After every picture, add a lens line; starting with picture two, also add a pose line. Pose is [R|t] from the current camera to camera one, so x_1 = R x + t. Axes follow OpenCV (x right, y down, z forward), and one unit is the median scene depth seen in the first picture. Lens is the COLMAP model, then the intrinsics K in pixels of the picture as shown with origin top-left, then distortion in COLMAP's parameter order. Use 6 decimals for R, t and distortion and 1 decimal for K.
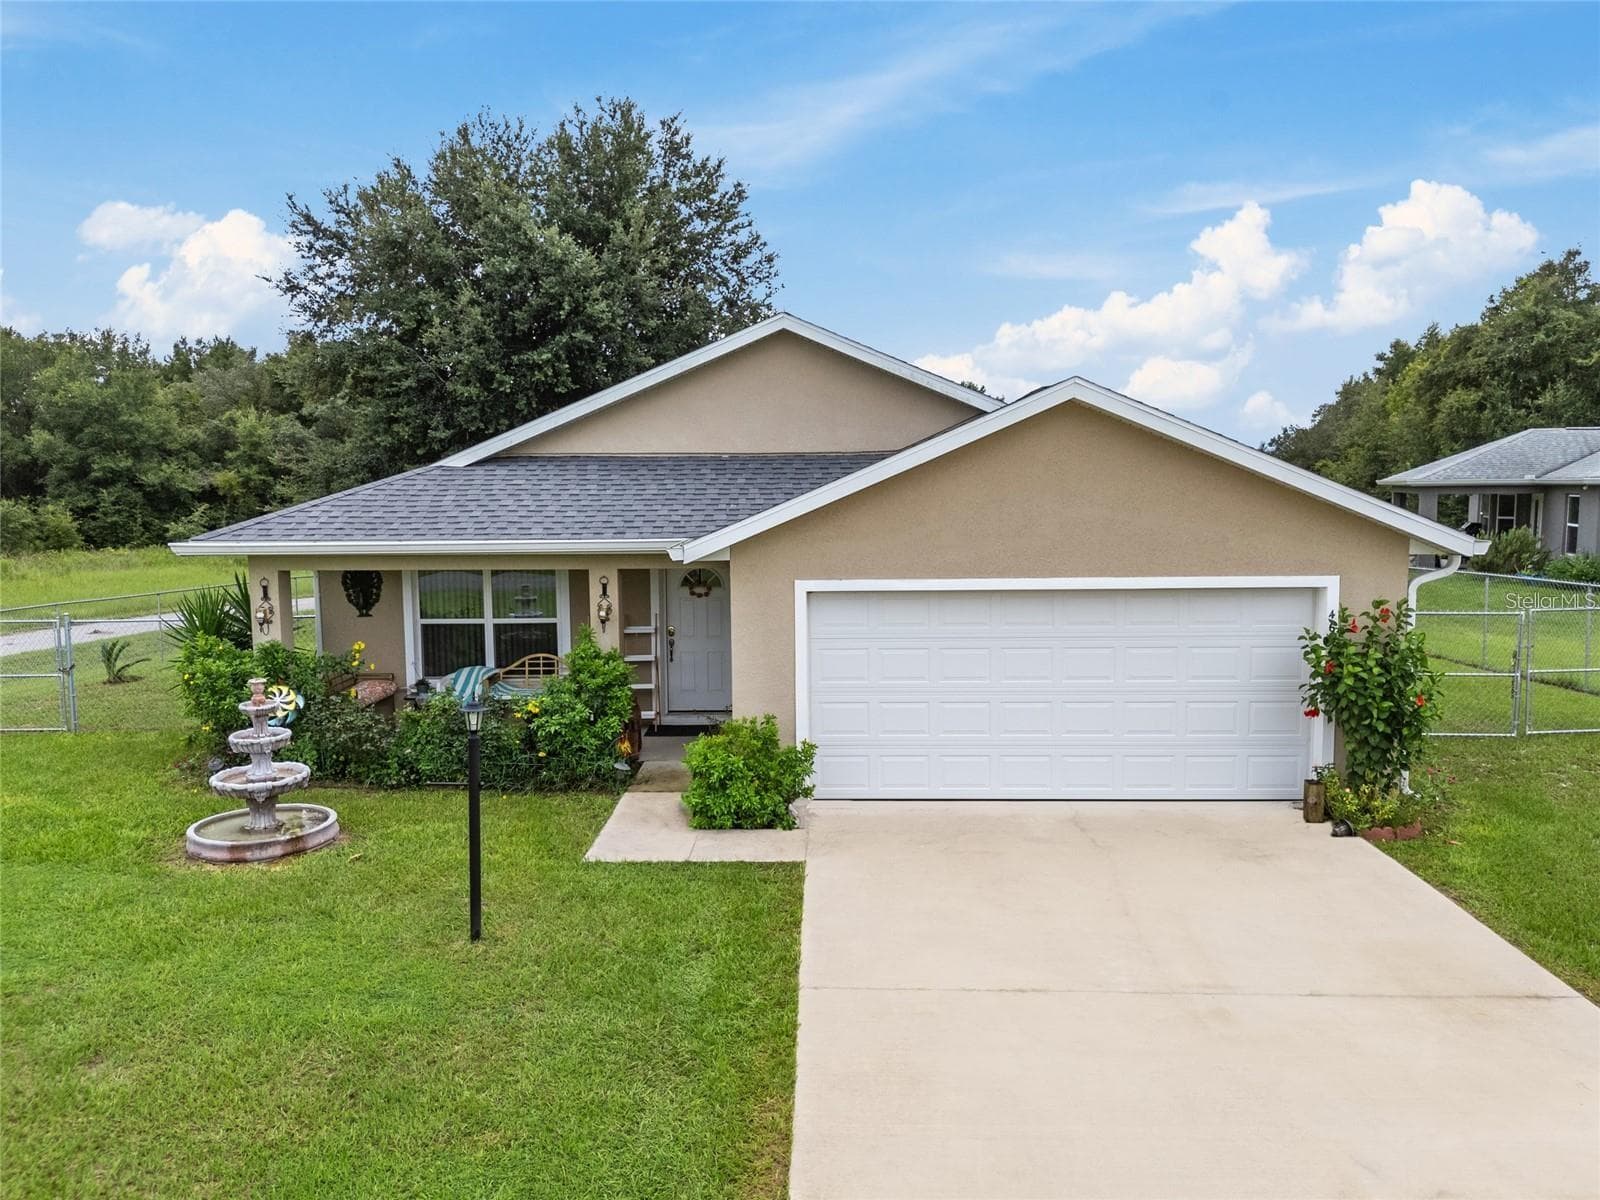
lens RADIAL K [[1184.2, 0, 797.4], [0, 1184.2, 601.3], [0, 0, 1]] dist [0.073022, -0.078216]
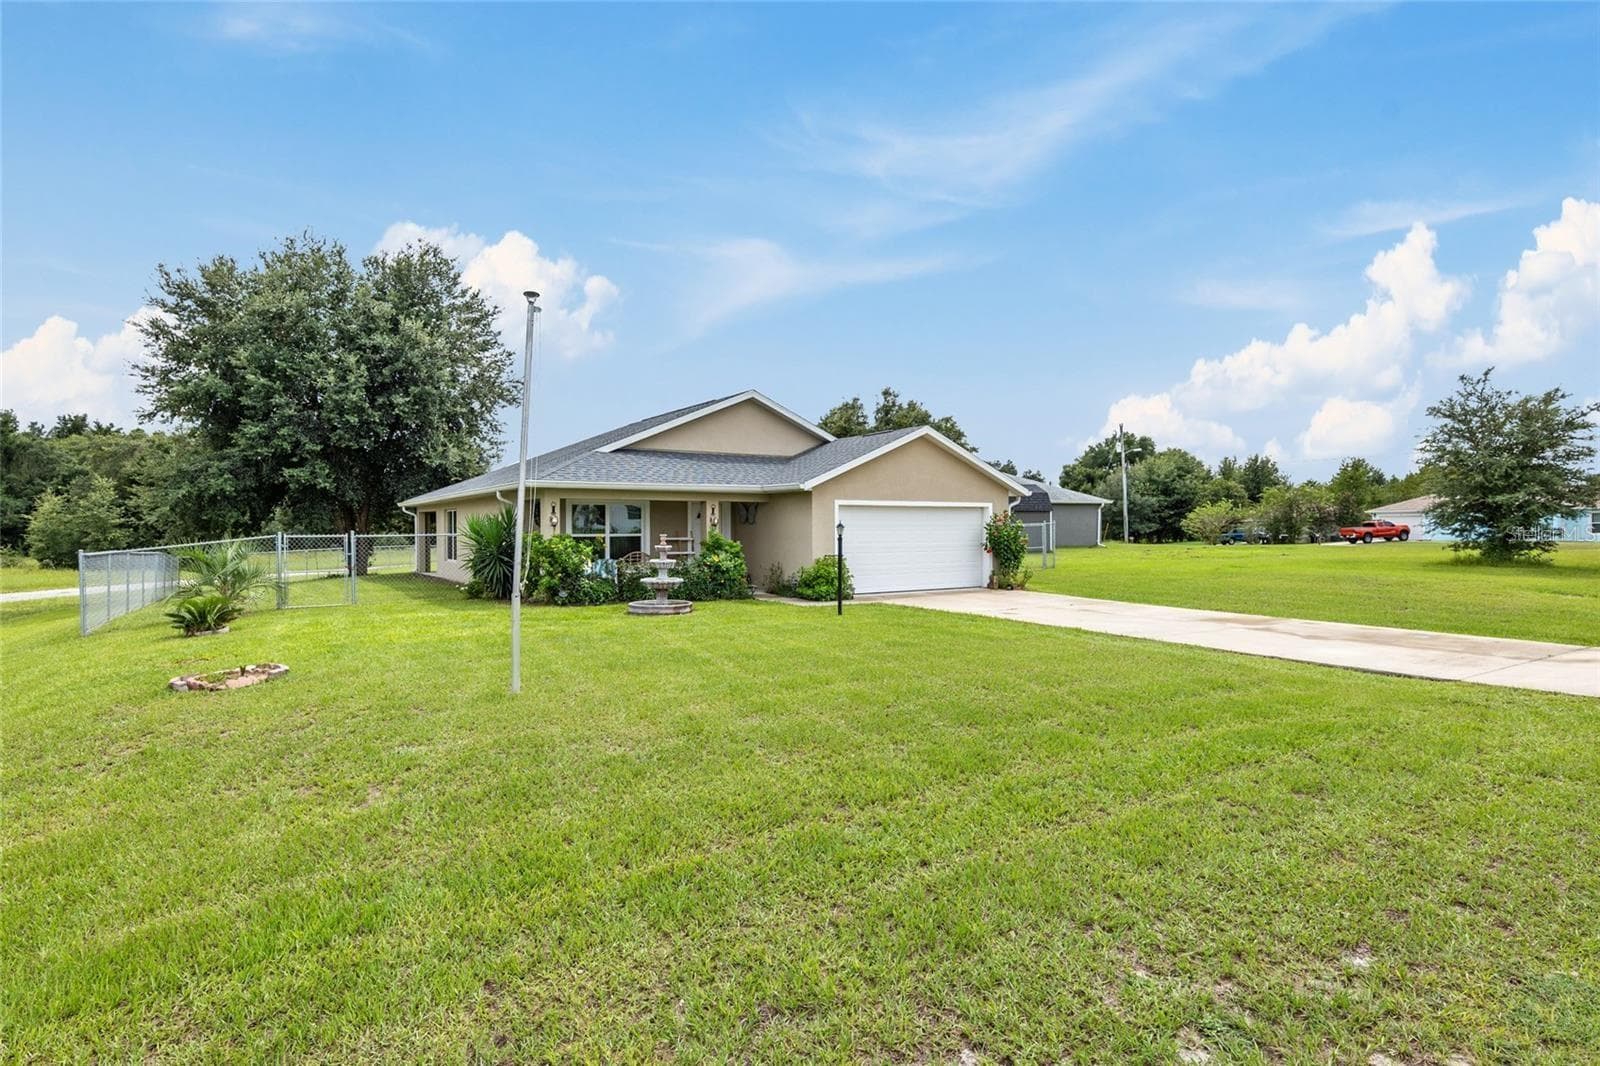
lens RADIAL K [[841.5, 0, 801.4], [0, 841.5, 532.0], [0, 0, 1]] dist [0.011746, 0.000875]
pose [[0.823248, 0.003609, 0.567670, -0.766331], [0.051640, 0.995358, -0.081217, 0.135969], [-0.565328, 0.096177, 0.819240, -0.263567]]
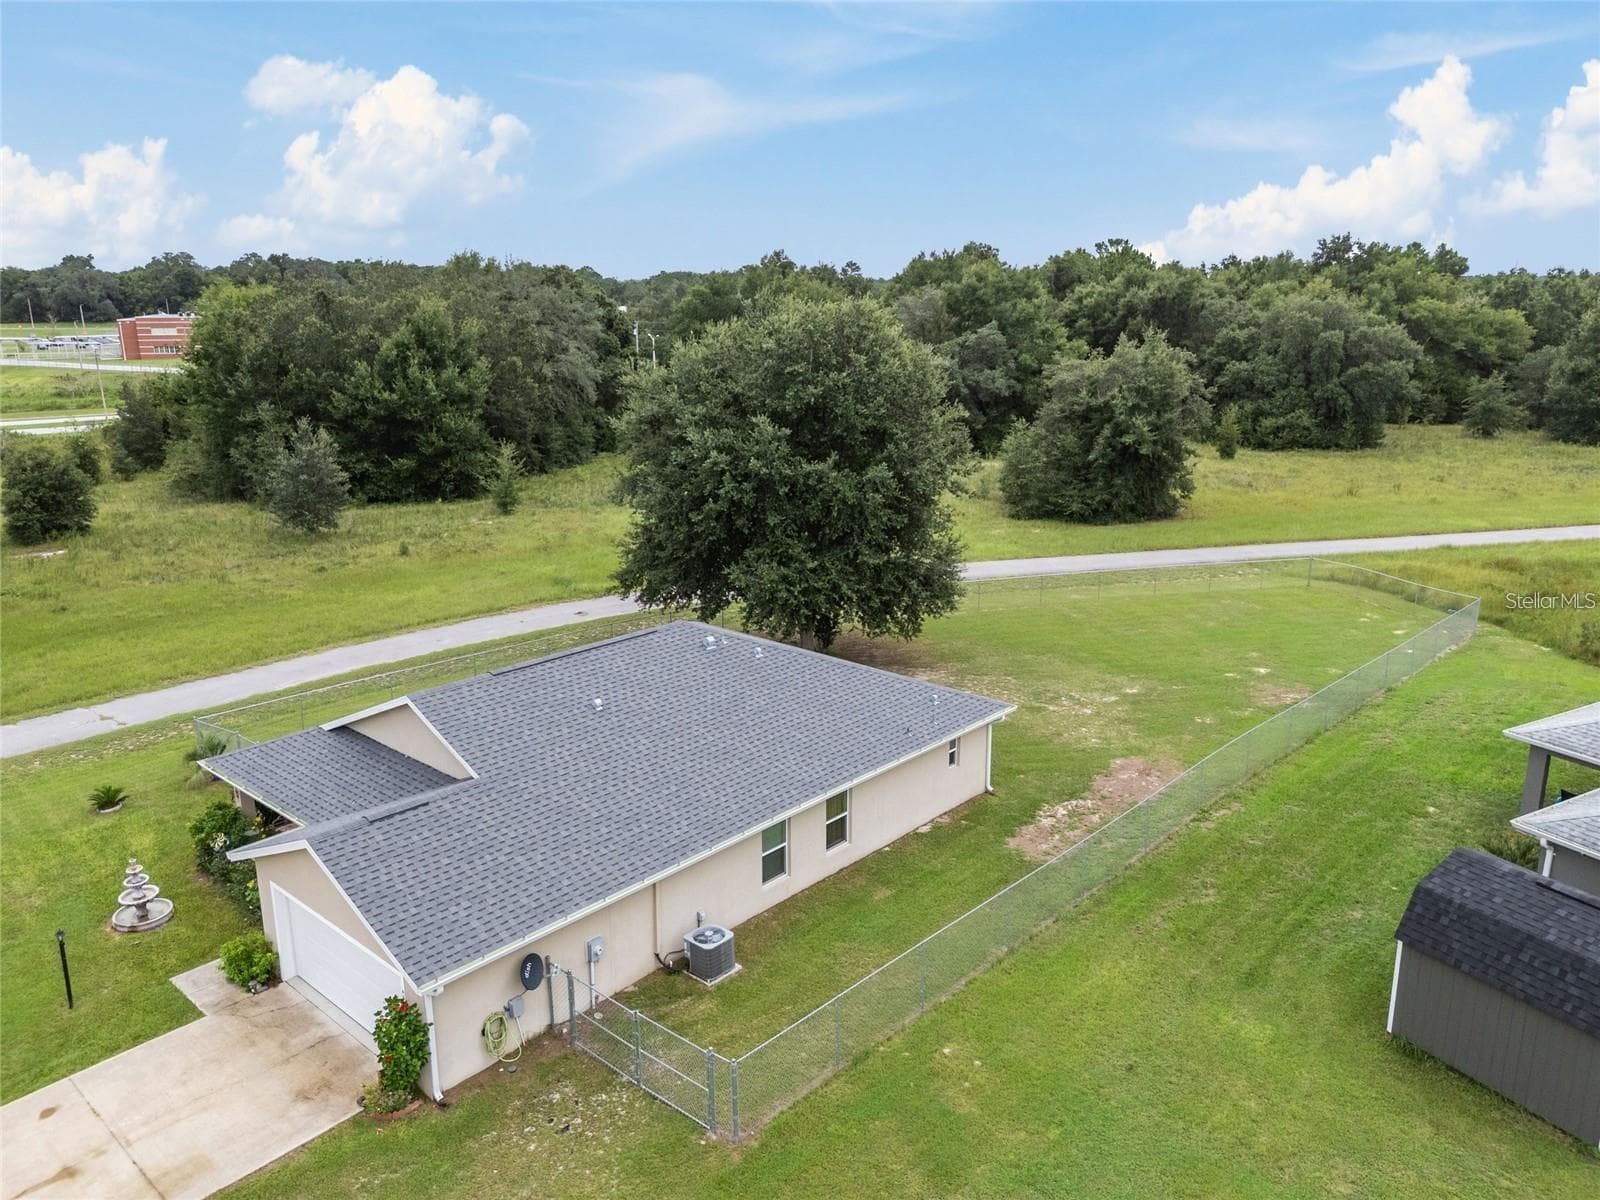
lens RADIAL K [[1180.8, 0, 808.1], [0, 1180.8, 599.2], [0, 0, 1]] dist [0.090983, -0.103039]
pose [[0.758648, 0.174579, -0.627675, 1.478467], [-0.069344, 0.979594, 0.188647, -0.728230], [0.647800, -0.099591, 0.755273, 0.044966]]
